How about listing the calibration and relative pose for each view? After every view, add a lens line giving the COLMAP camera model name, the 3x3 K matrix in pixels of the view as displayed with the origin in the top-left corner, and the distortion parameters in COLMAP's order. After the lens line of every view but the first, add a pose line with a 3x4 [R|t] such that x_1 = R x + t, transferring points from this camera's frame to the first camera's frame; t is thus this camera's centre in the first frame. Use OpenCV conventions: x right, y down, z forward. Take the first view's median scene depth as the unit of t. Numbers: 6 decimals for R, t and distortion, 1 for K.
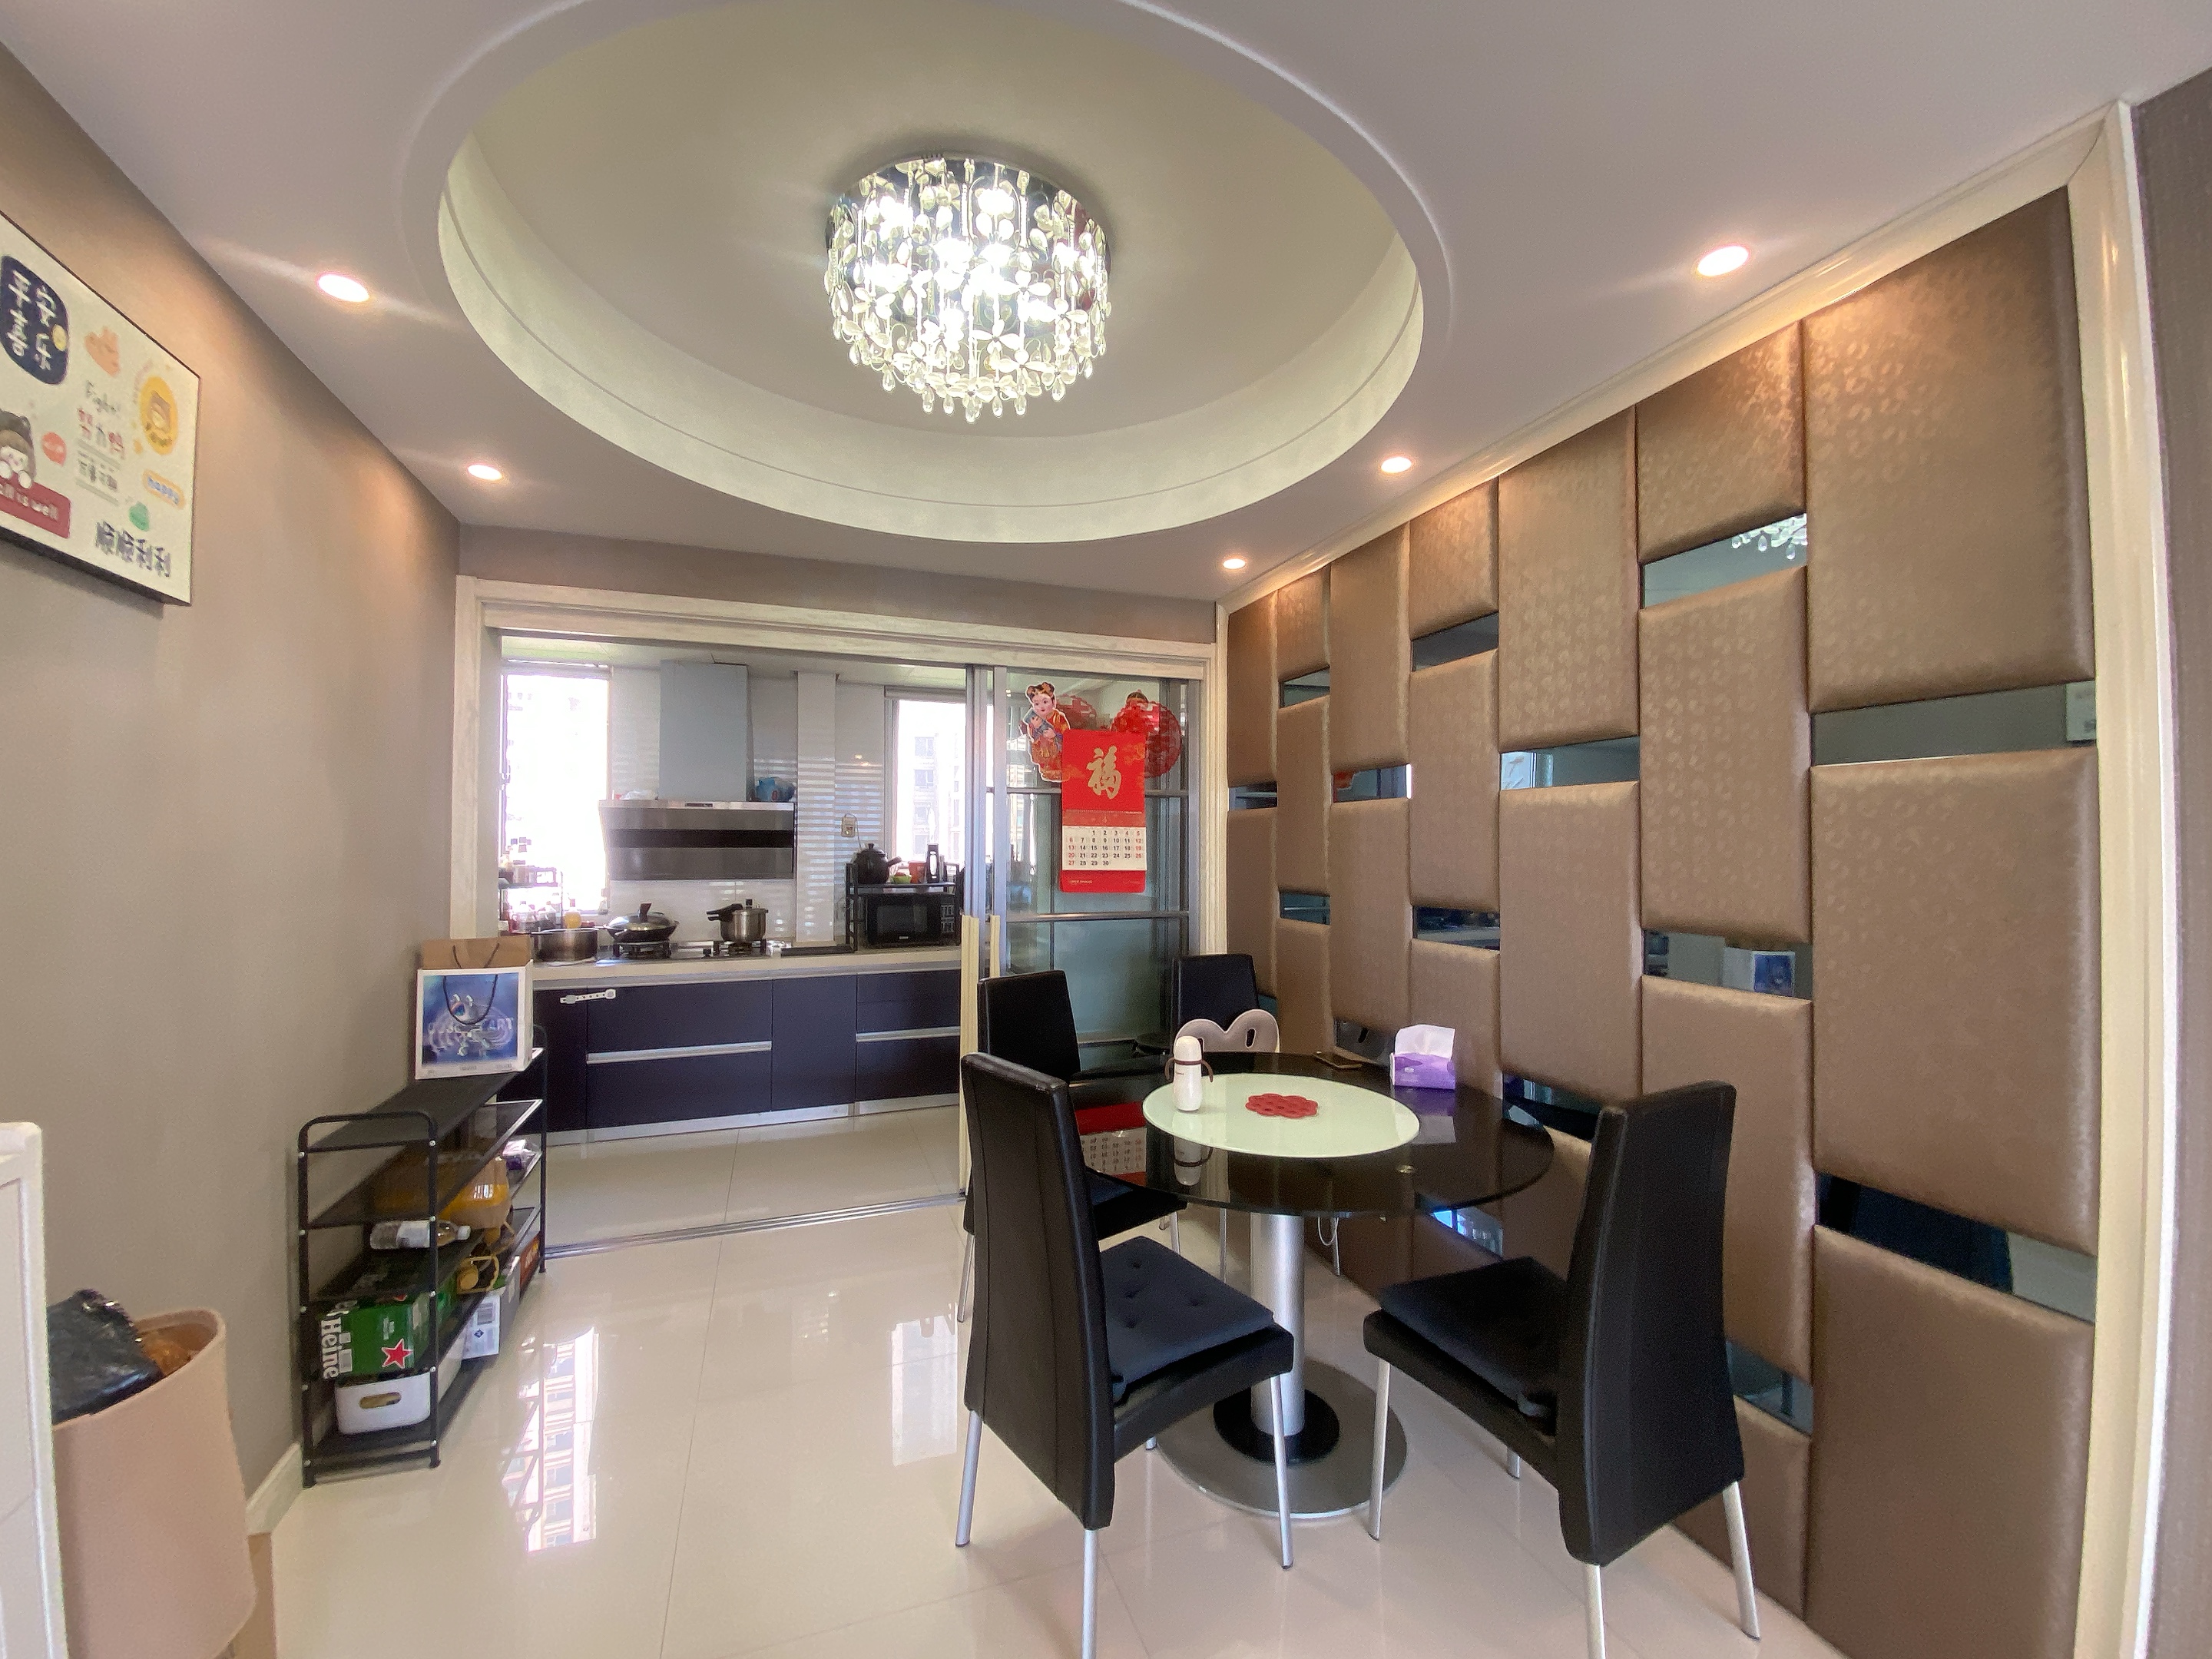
lens RADIAL K [[904.7, 0, 1114.7], [0, 904.7, 832.3], [0, 0, 1]] dist [0.000605, -0.000806]
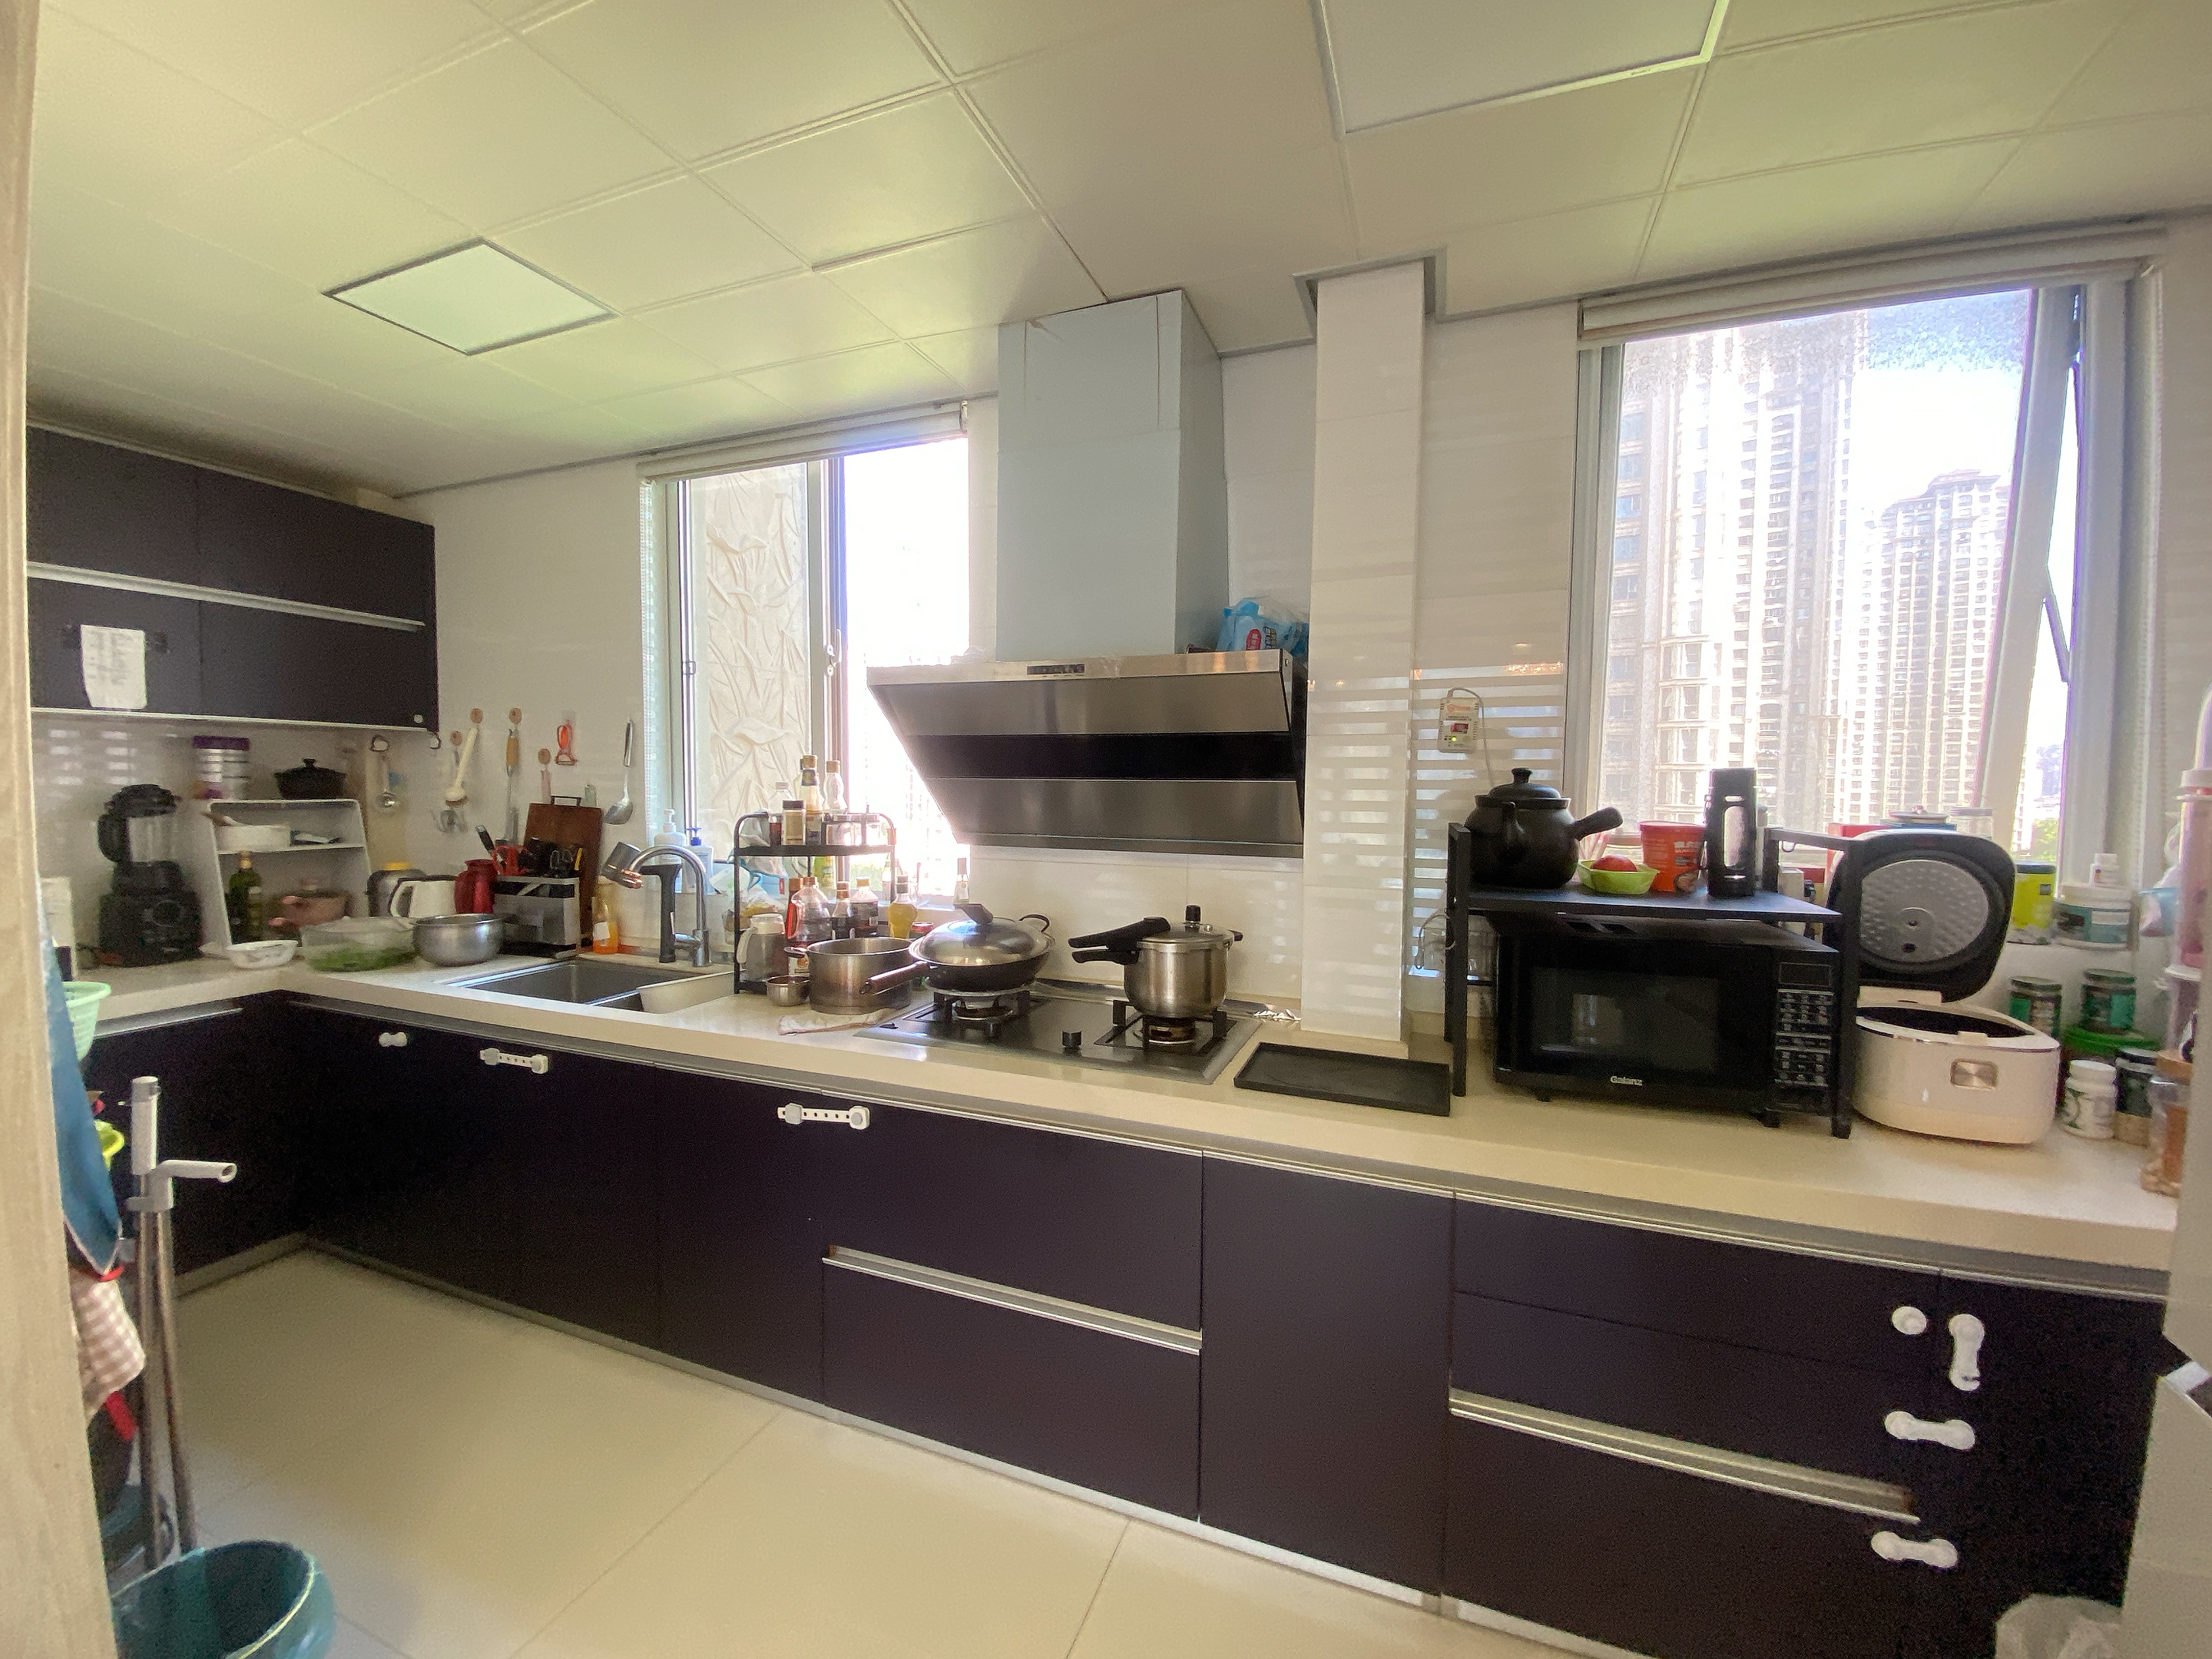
lens RADIAL K [[904.7, 0, 1120.5], [0, 904.7, 826.7], [0, 0, 1]] dist [0.000605, -0.000806]
pose [[0.745985, 0.033964, -0.665096, -0.162671], [0.003396, 0.998492, 0.054798, 0.015827], [0.665954, -0.043138, 0.744745, 0.676676]]
